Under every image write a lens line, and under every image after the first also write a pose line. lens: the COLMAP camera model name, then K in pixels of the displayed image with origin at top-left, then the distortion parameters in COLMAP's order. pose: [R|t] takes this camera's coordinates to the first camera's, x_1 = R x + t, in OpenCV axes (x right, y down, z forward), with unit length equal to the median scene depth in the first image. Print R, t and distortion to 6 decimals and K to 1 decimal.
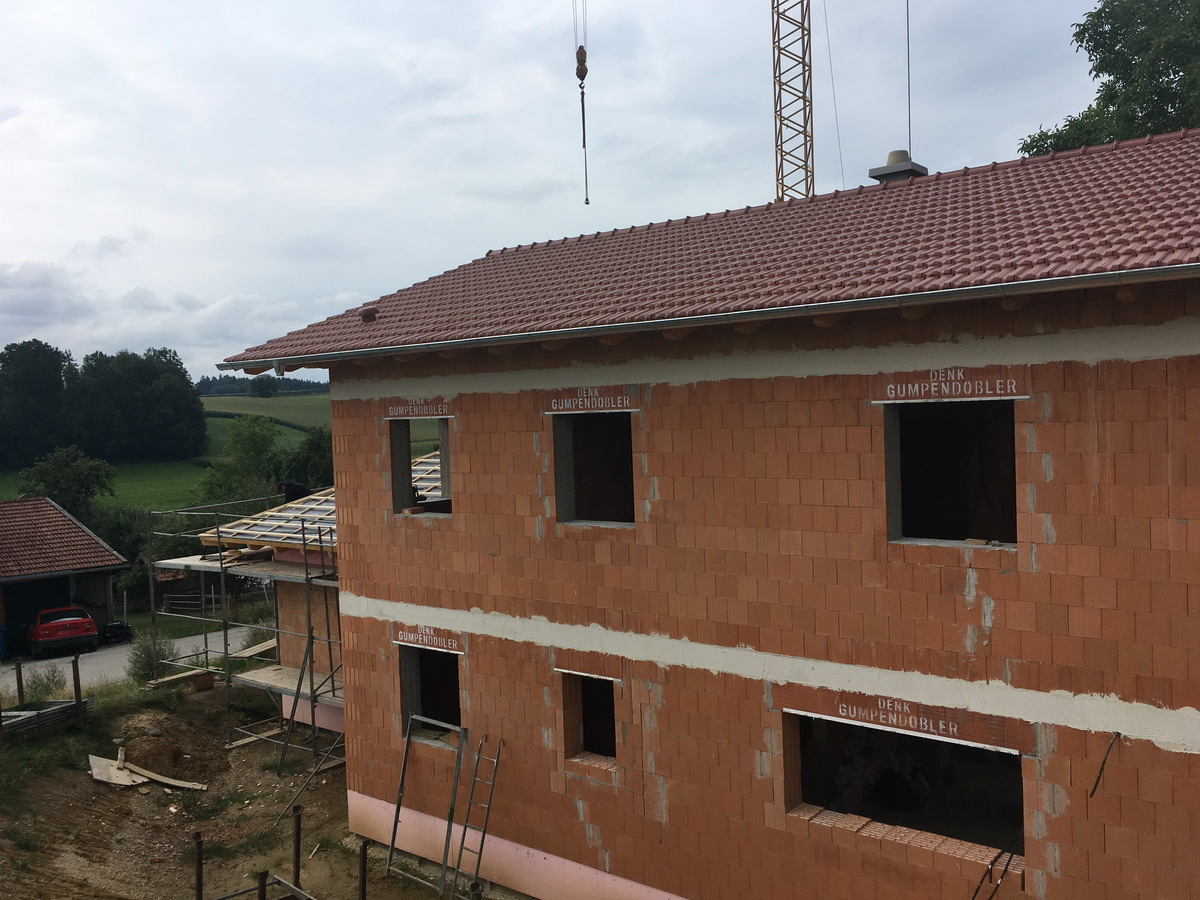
lens RADIAL K [[1034.9, 0, 599.3], [0, 1034.9, 457.8], [0, 0, 1]] dist [0.051260, -0.002987]
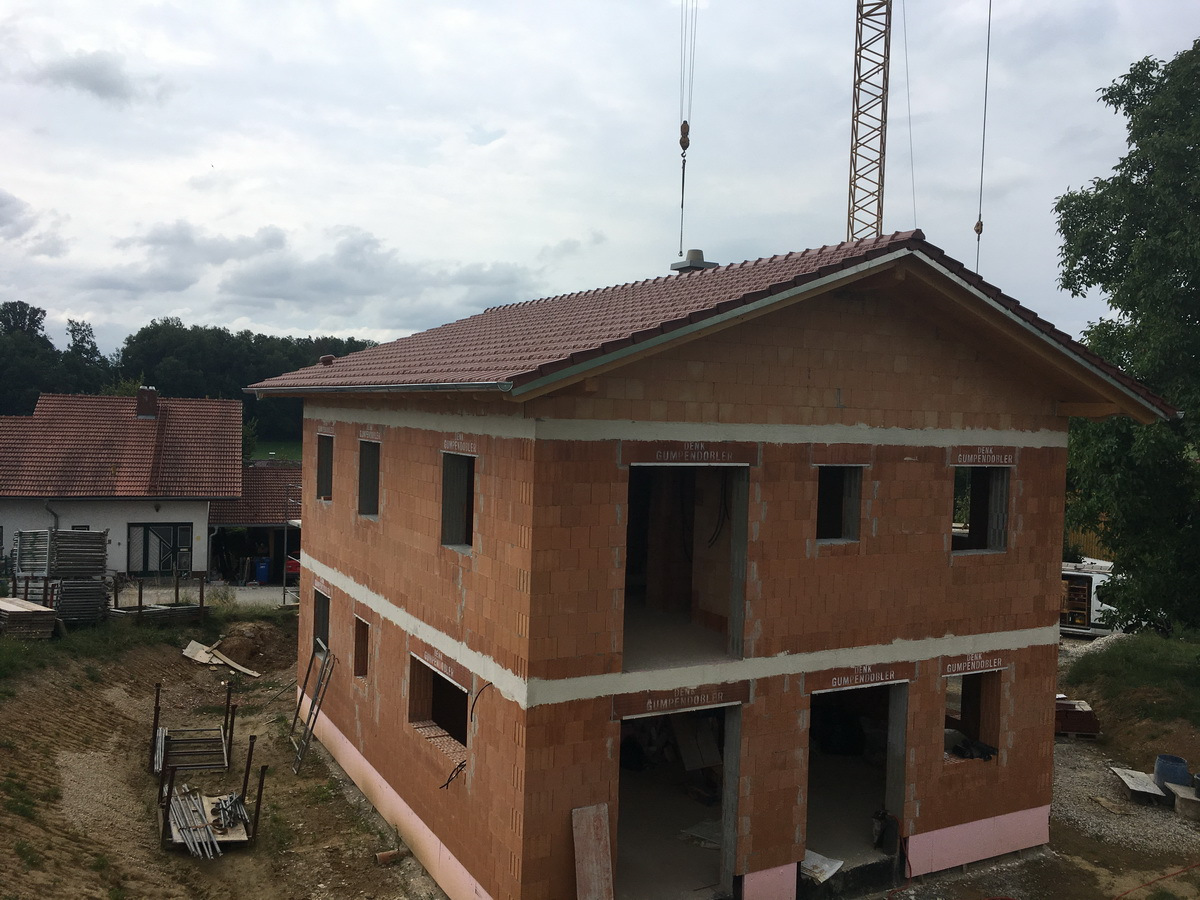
lens RADIAL K [[1034.9, 0, 604.1], [0, 1034.9, 442.8], [0, 0, 1]] dist [0.051260, -0.002987]
pose [[0.920835, 0.073077, -0.383043, 0.604906], [-0.077894, 0.996957, 0.002941, -0.050488], [0.382092, 0.027129, 0.923726, -0.168683]]
